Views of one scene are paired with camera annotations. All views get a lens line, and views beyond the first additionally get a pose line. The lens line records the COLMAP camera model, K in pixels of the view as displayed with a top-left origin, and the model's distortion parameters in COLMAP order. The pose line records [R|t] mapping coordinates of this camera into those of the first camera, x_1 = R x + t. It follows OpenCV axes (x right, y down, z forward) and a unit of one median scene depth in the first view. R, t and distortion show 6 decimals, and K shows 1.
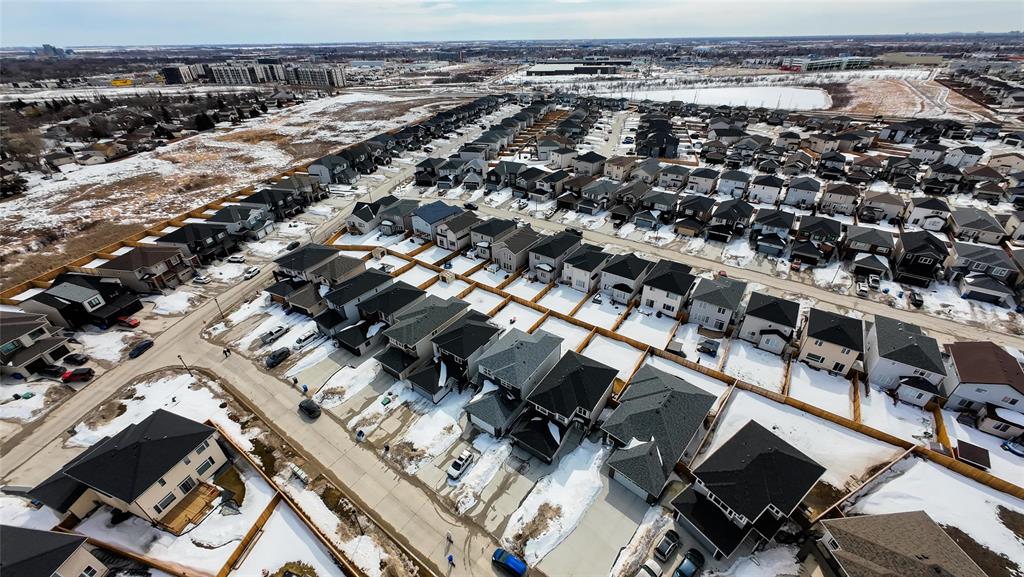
lens RADIAL K [[397.0, 0, 514.0], [0, 397.0, 287.4], [0, 0, 1]] dist [-0.001403, 0.000953]
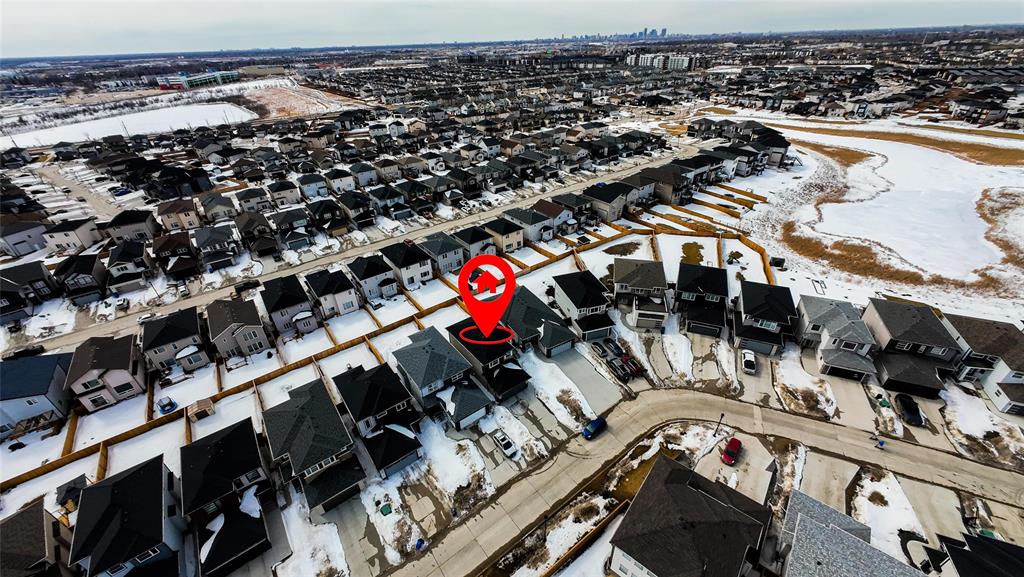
lens RADIAL K [[397.0, 0, 512.7], [0, 397.0, 288.4], [0, 0, 1]] dist [-0.001403, 0.000953]
pose [[0.308560, -0.503739, 0.806869, -0.481268], [0.527293, 0.796581, 0.295671, -0.119871], [-0.791677, 0.334224, 0.511411, 0.182231]]
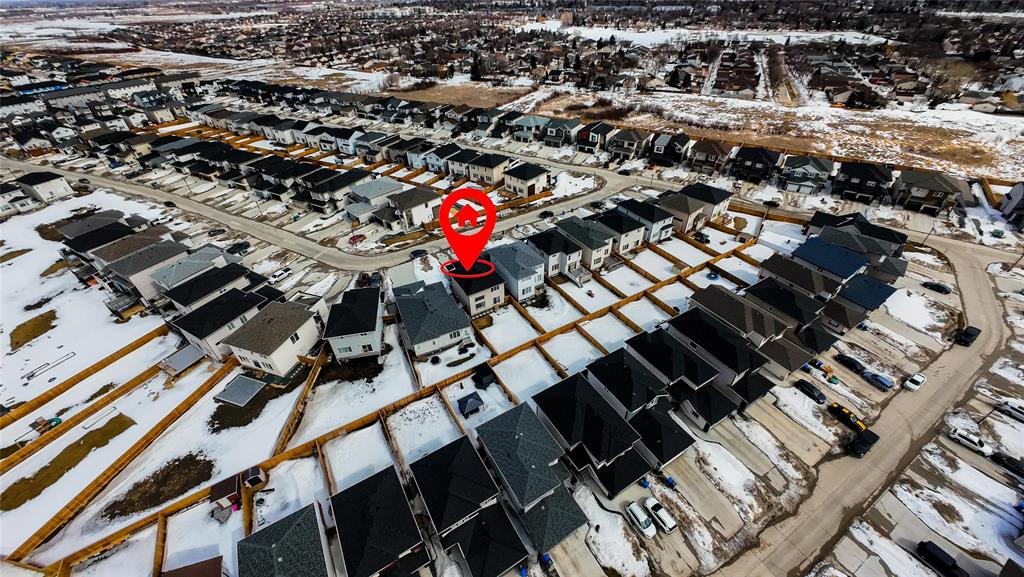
lens RADIAL K [[397.0, 0, 509.7], [0, 397.0, 292.1], [0, 0, 1]] dist [-0.001403, 0.000953]
pose [[-0.411741, 0.579210, -0.703552, 0.756840], [-0.457756, 0.536111, 0.709256, -0.521528], [0.787990, 0.614085, 0.044398, 0.725609]]
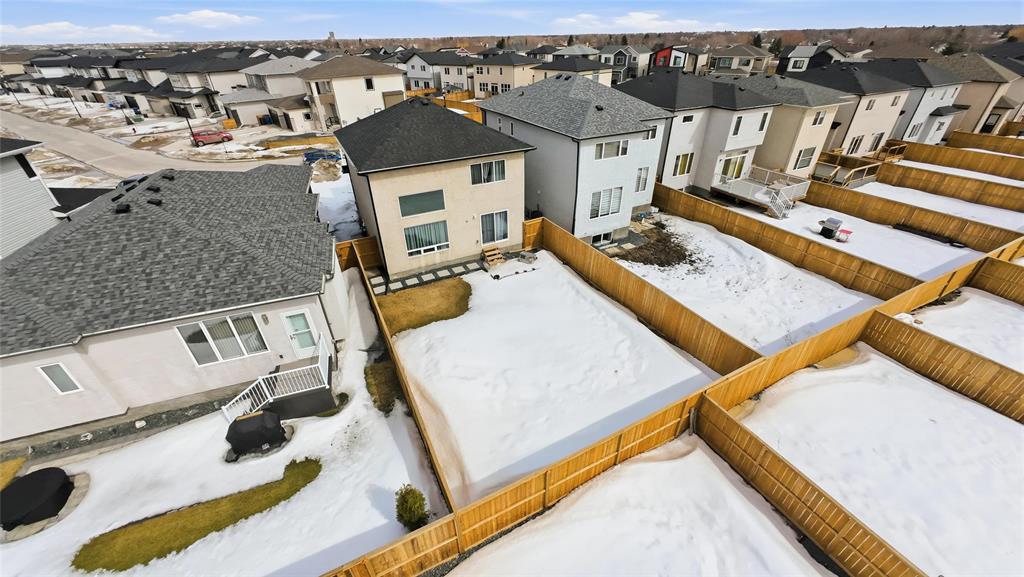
lens RADIAL K [[397.0, 0, 511.0], [0, 397.0, 289.0], [0, 0, 1]] dist [-0.001403, 0.000953]
pose [[-0.471628, 0.486807, -0.735245, 0.317361], [-0.449870, 0.584297, 0.675436, 0.017404], [0.758408, 0.649320, -0.056571, 0.801298]]
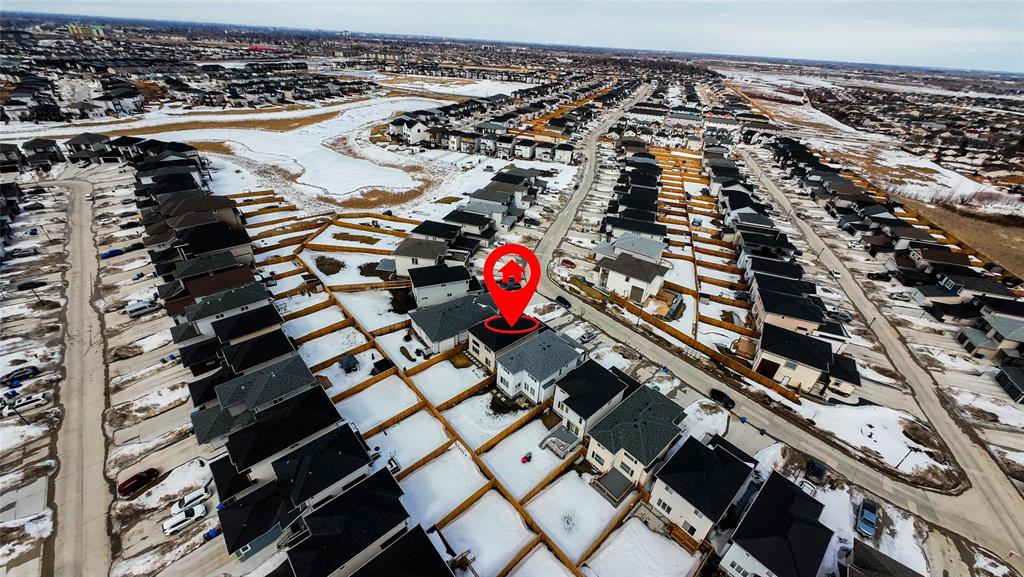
lens RADIAL K [[397.0, 0, 511.0], [0, 397.0, 286.3], [0, 0, 1]] dist [-0.001403, 0.000953]
pose [[-0.972021, -0.155674, 0.175898, -0.051308], [0.088049, 0.452767, 0.887271, -0.660696], [-0.217766, 0.877934, -0.426393, 0.964698]]
